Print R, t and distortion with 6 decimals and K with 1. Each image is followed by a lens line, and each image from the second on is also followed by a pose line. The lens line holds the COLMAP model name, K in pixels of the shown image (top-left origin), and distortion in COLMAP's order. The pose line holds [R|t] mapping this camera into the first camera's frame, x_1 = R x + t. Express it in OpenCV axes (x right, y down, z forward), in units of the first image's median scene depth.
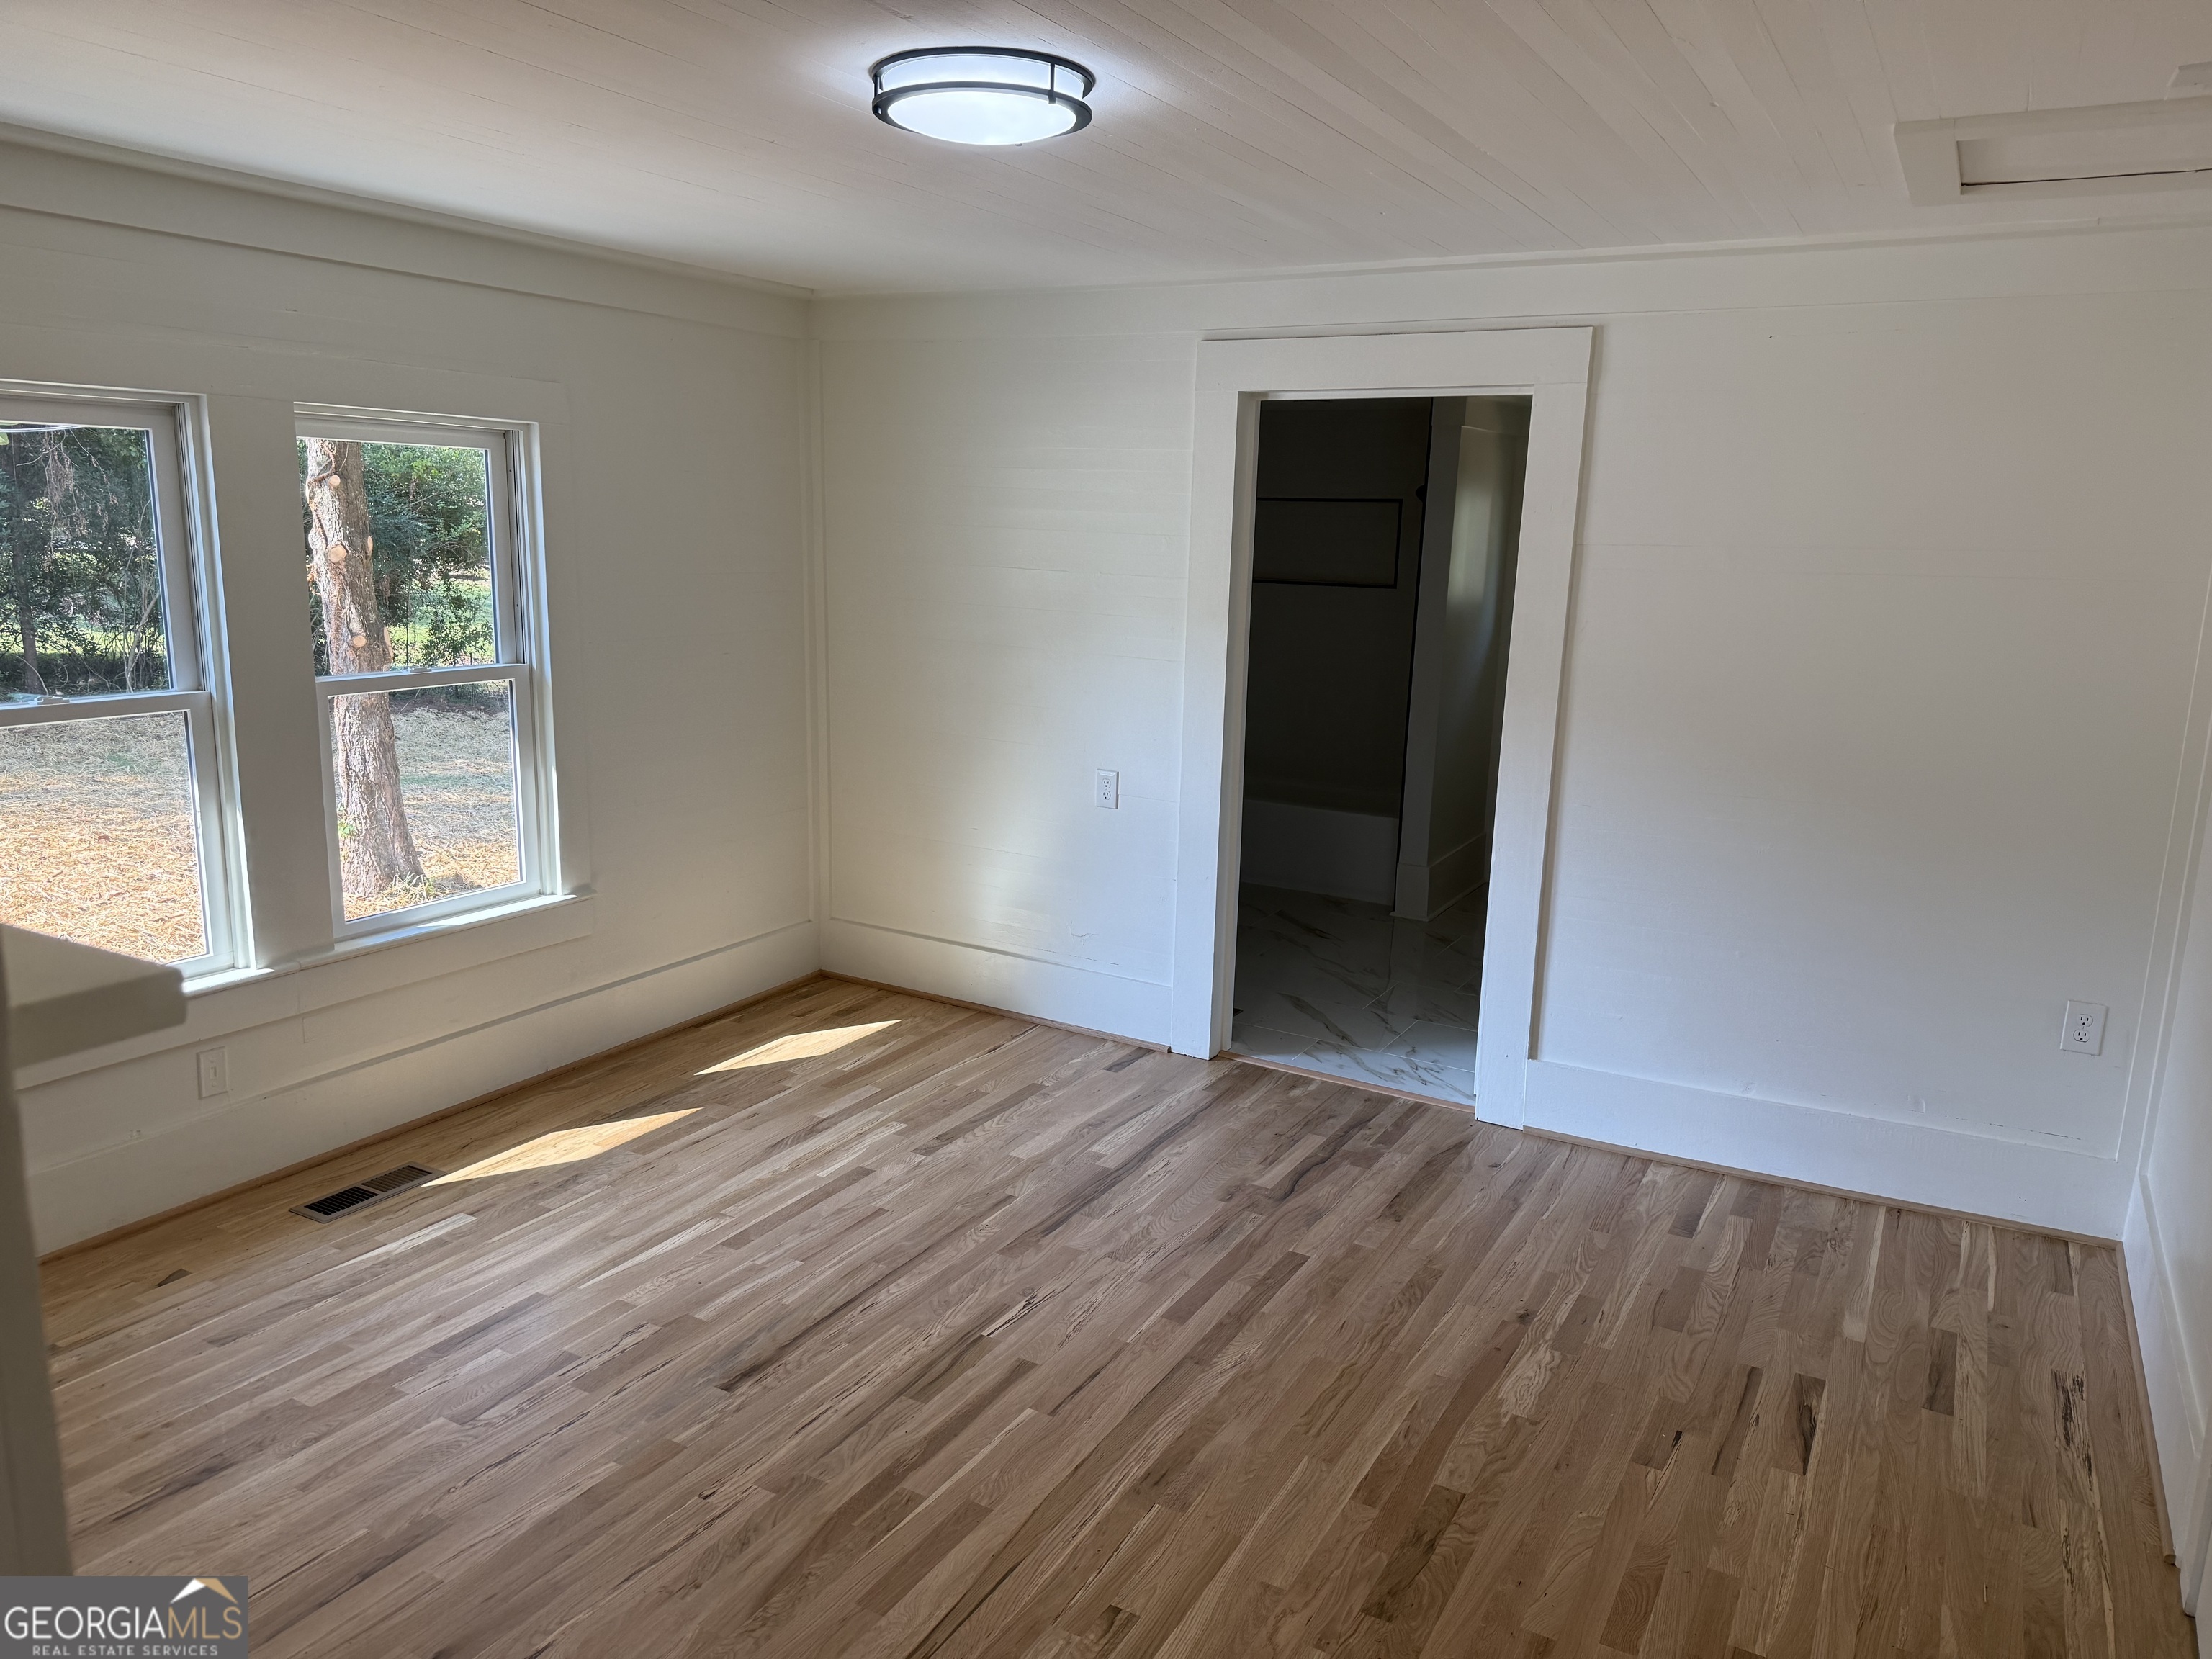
lens RADIAL K [[1556.5, 0, 1104.1], [0, 1556.5, 842.6], [0, 0, 1]] dist [0.029235, -0.028350]
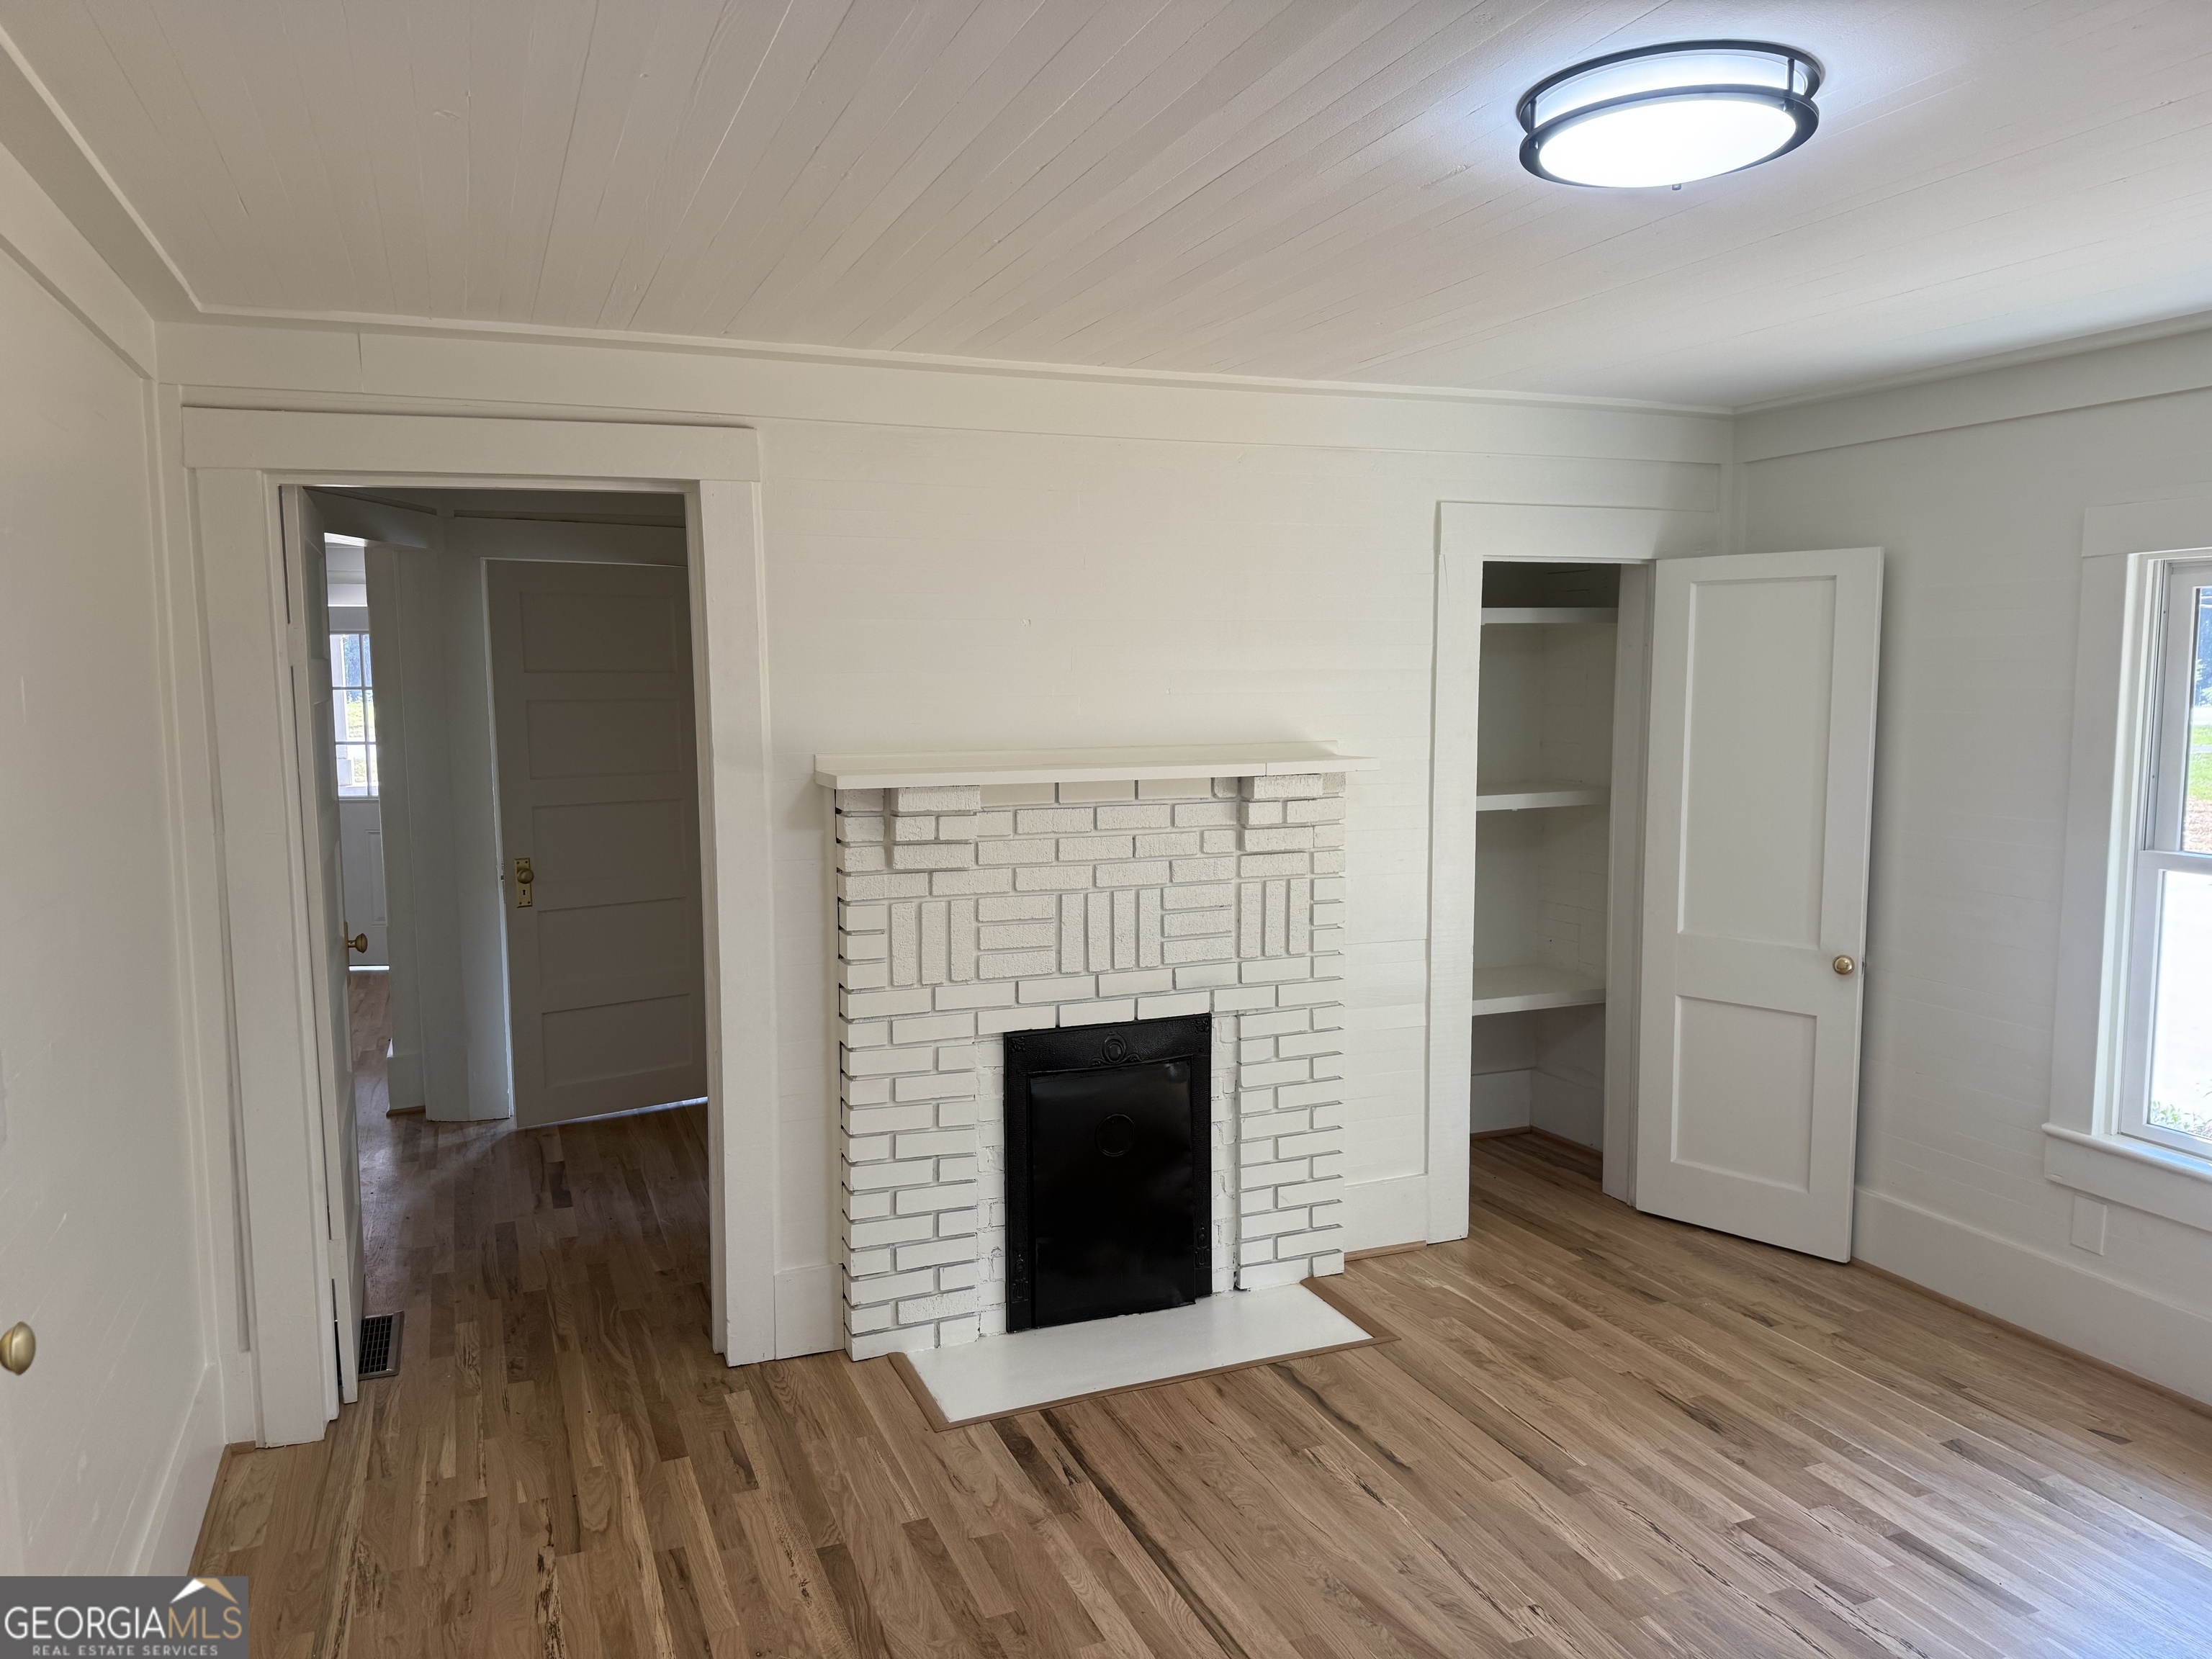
lens RADIAL K [[1556.5, 0, 1096.1], [0, 1556.5, 838.4], [0, 0, 1]] dist [0.029235, -0.028350]
pose [[-0.628073, 0.062219, -0.775663, 0.591519], [-0.164076, 0.963799, 0.210167, -0.202294], [0.760660, 0.259268, -0.595128, 1.086556]]
